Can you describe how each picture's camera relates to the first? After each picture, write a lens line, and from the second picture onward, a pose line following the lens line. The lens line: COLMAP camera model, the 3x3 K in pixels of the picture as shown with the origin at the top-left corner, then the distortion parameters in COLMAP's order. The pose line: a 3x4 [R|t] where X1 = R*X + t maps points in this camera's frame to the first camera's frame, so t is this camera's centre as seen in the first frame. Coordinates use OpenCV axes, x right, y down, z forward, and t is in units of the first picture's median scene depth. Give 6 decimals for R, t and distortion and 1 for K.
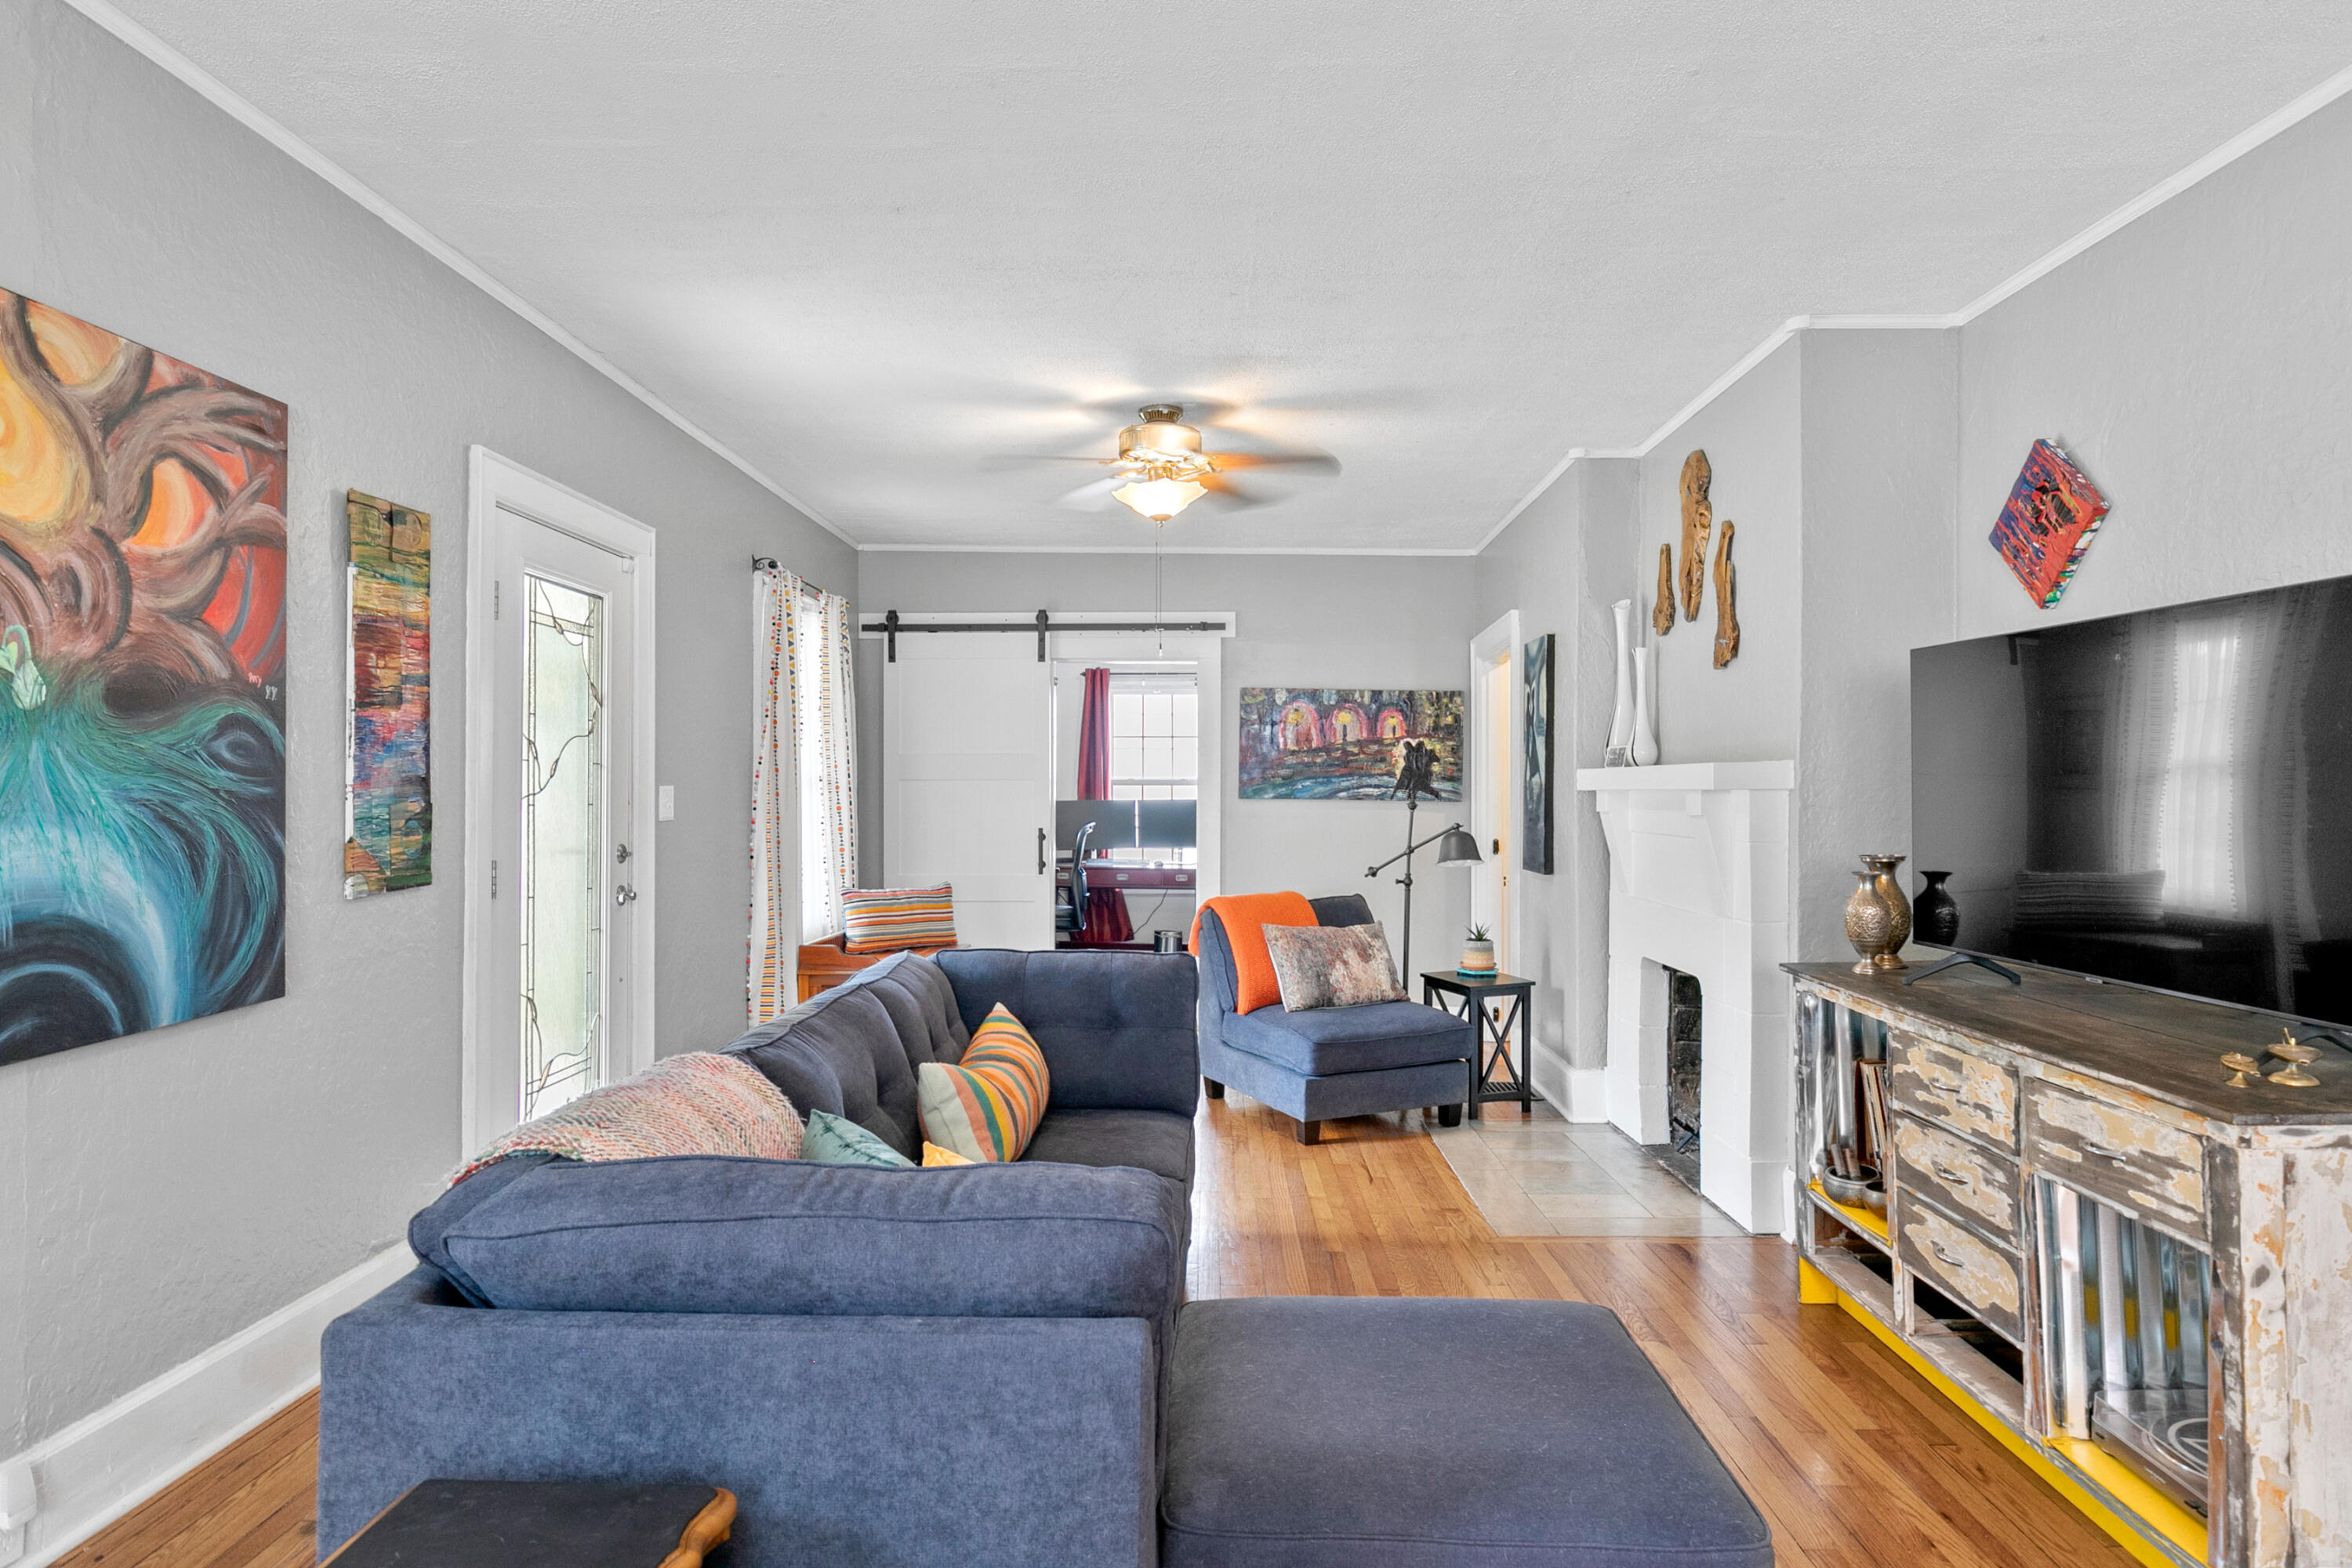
lens RADIAL K [[1372.2, 0, 1178.9], [0, 1372.2, 779.1], [0, 0, 1]] dist [0.008426, -0.005017]
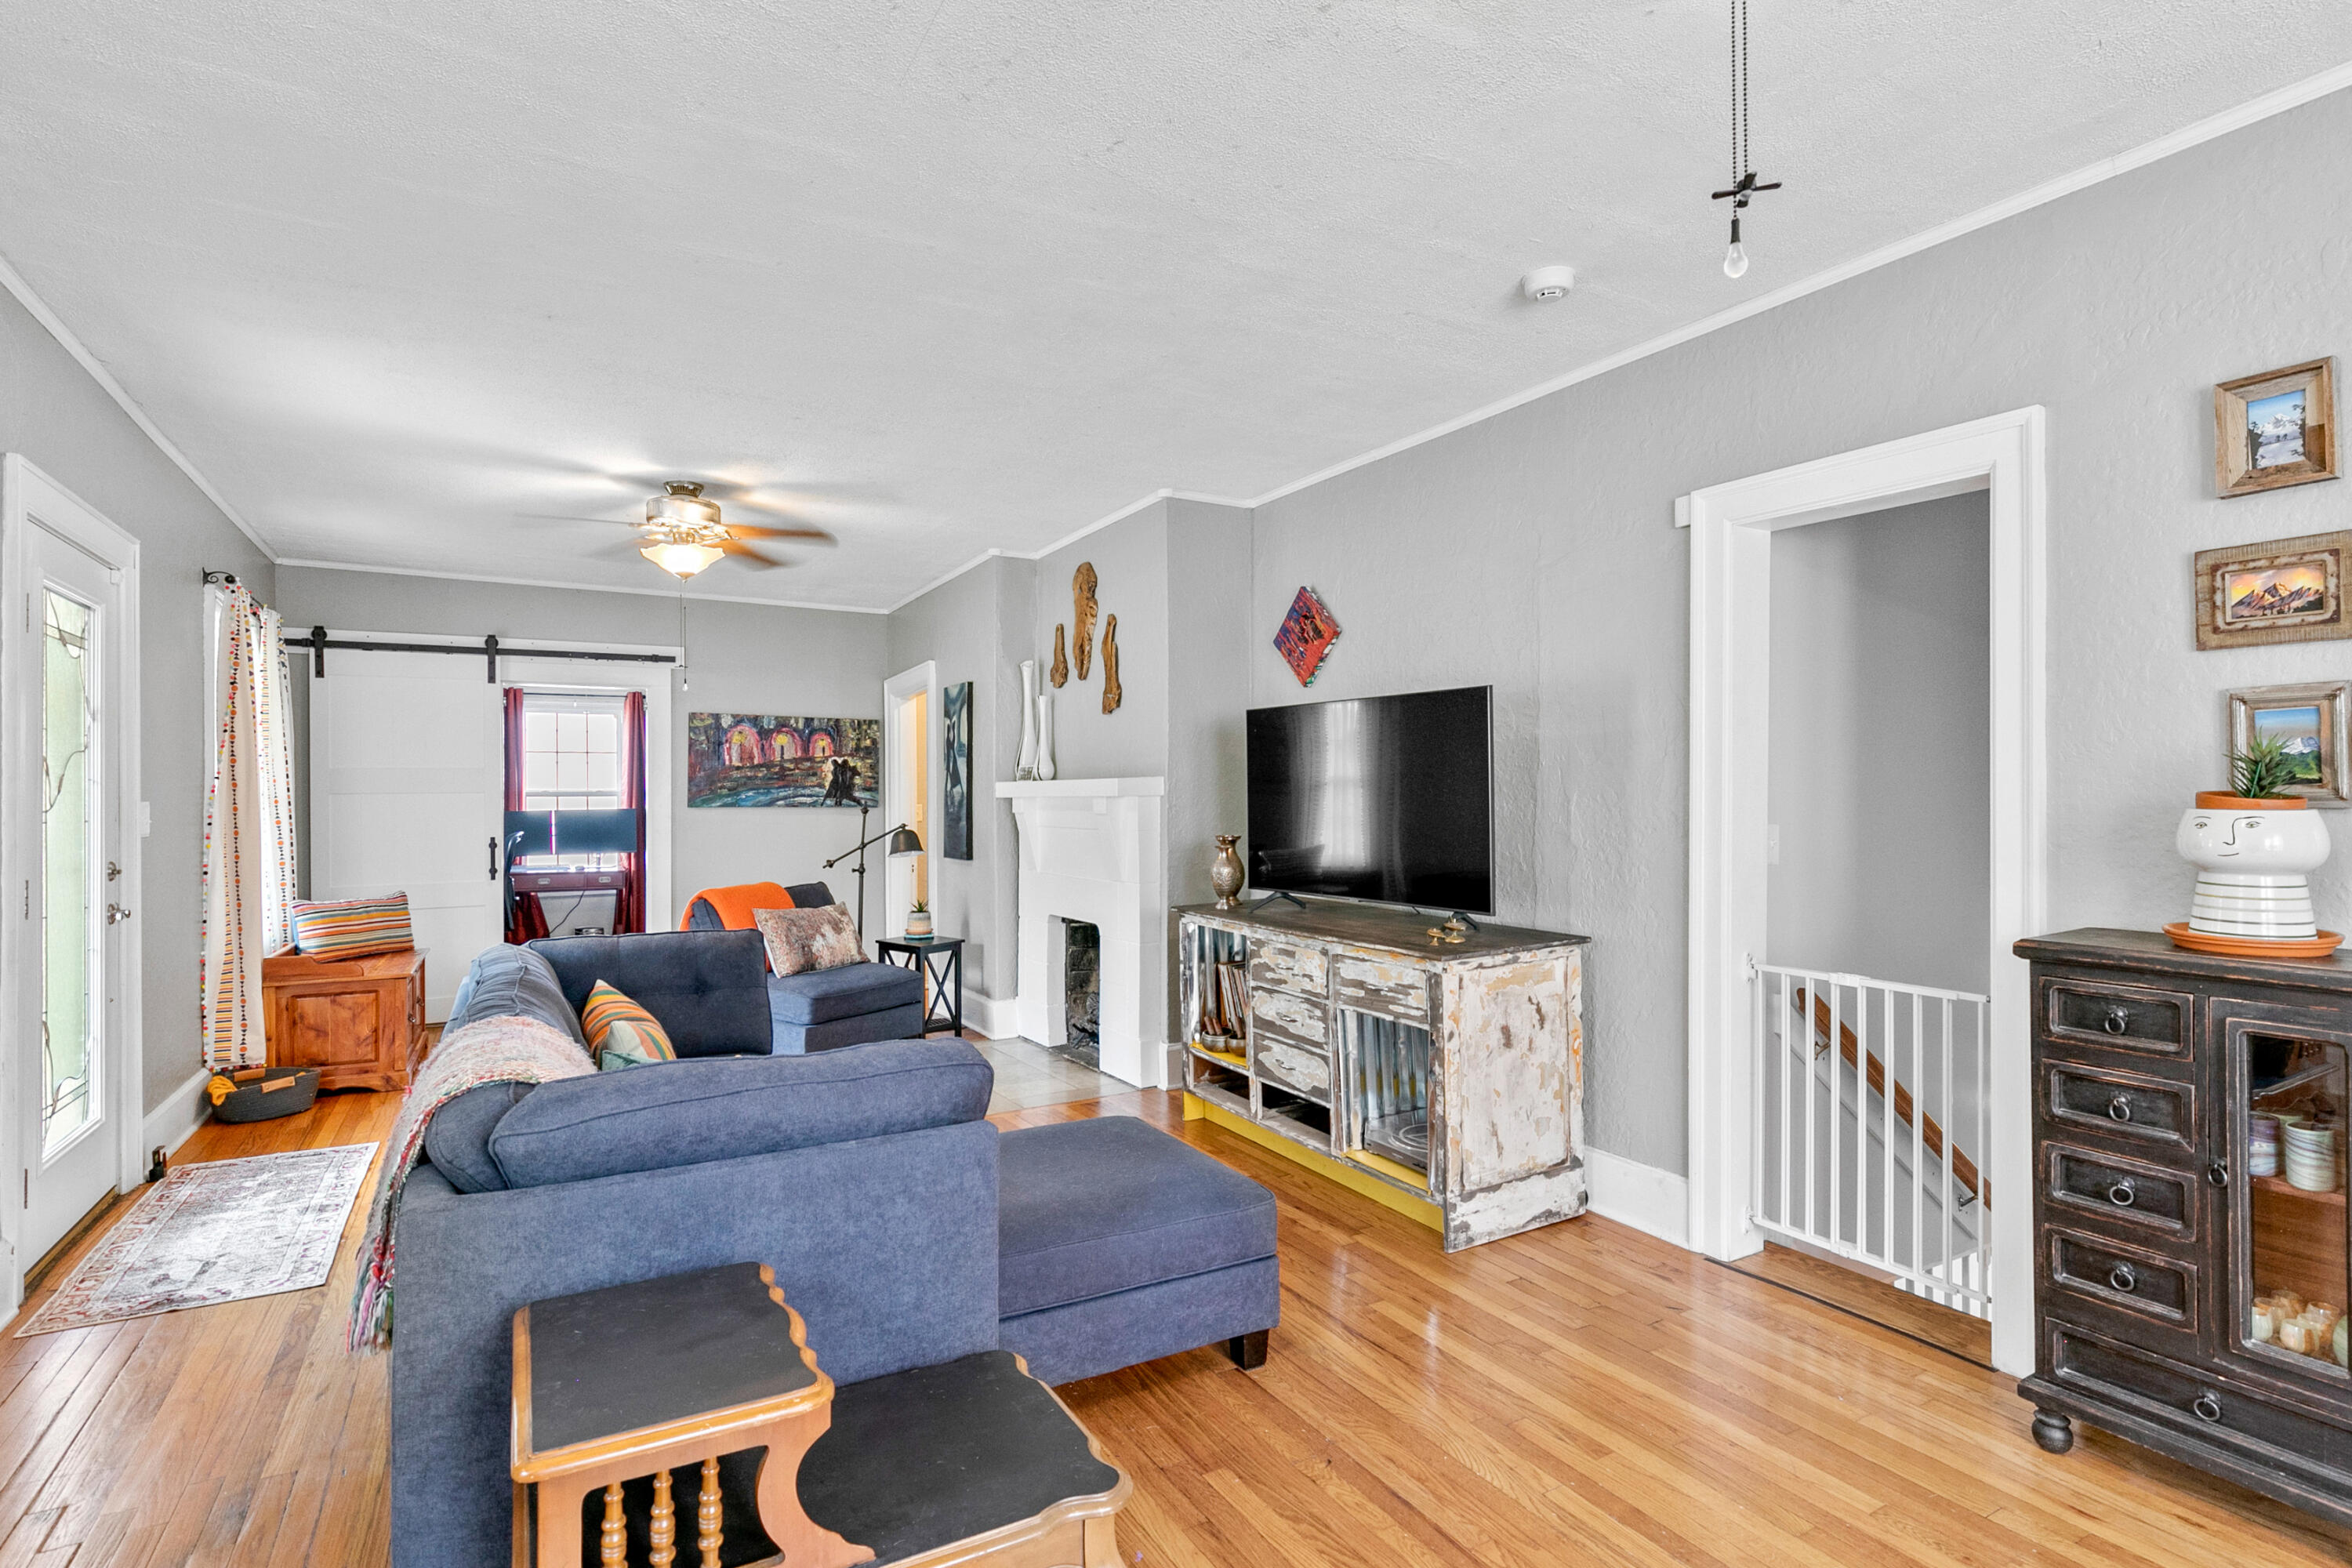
lens RADIAL K [[1164.3, 0, 1178.3], [0, 1164.3, 786.4], [0, 0, 1]] dist [0.002747, -0.000282]
pose [[0.855870, -0.004654, 0.517170, -0.198751], [0.005416, 0.999985, 0.000036, -0.002461], [-0.517163, 0.002770, 0.855882, -0.115002]]
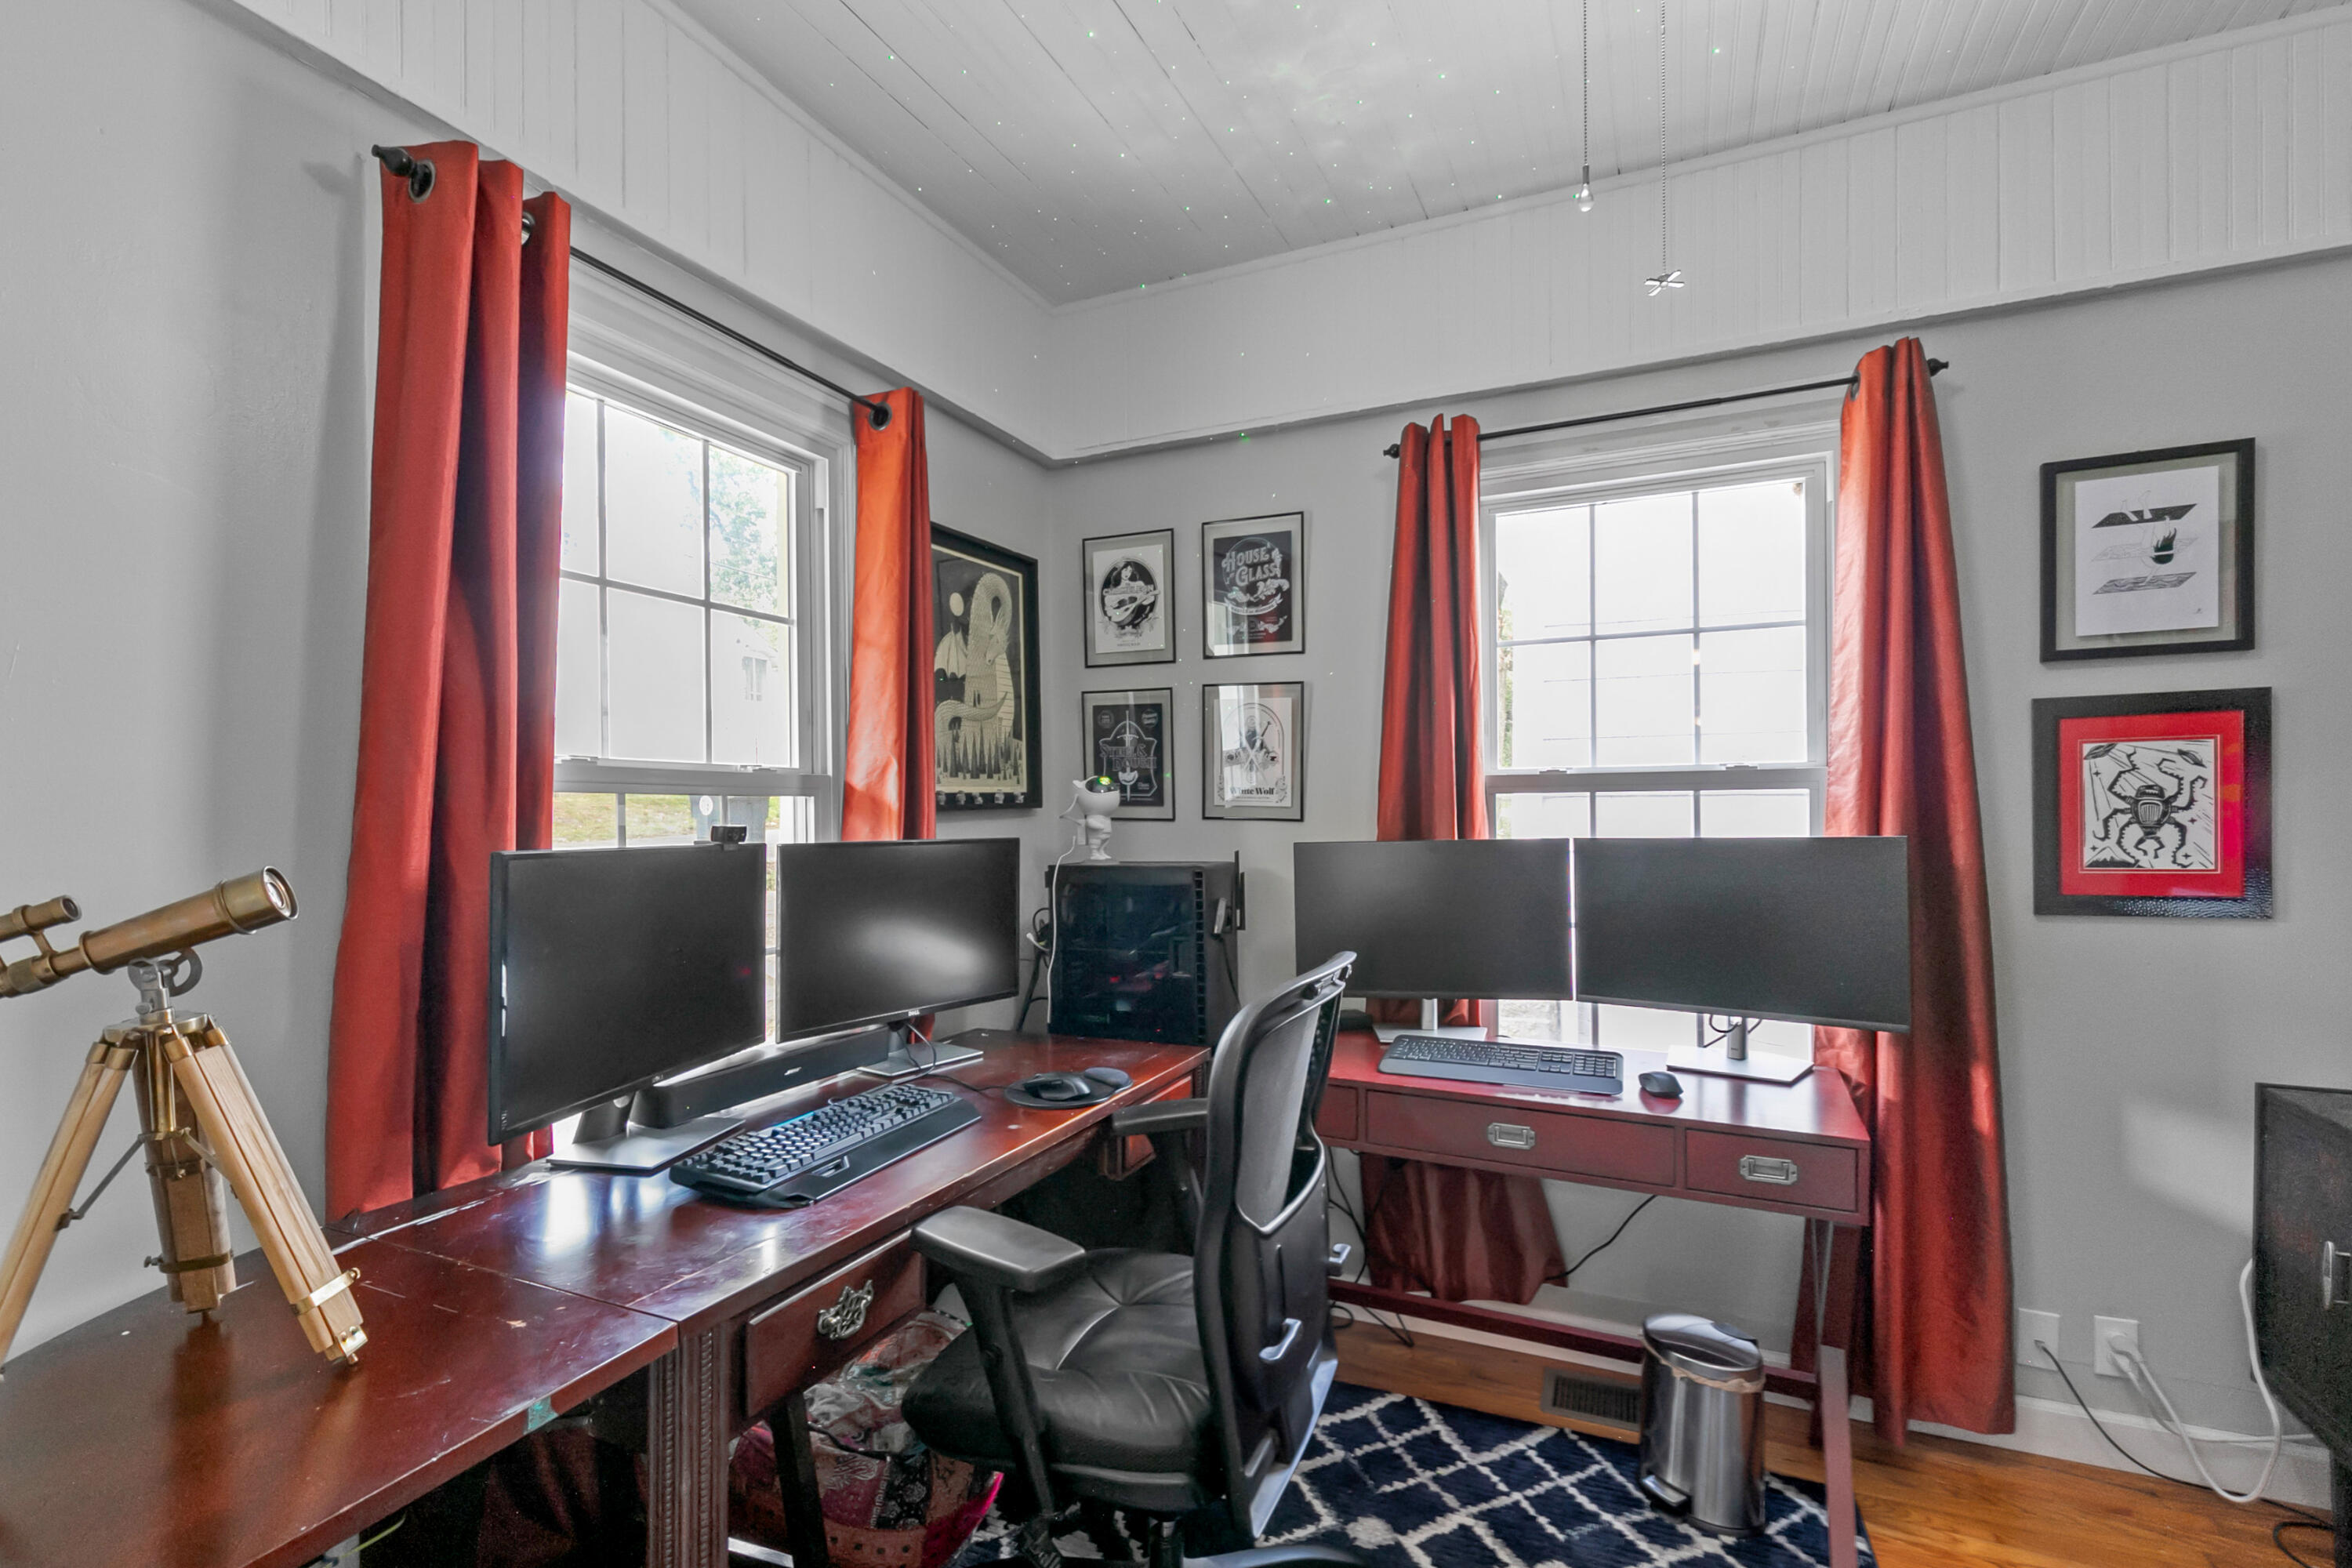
lens RADIAL K [[1088.5, 0, 1182.3], [0, 1088.5, 785.9], [0, 0, 1]] dist [0.010761, -0.002703]
pose [[0.919369, -0.013739, -0.393156, -0.035290], [0.013995, 0.999900, -0.002215, 0.006787], [0.393147, -0.003465, 0.919469, 1.754184]]
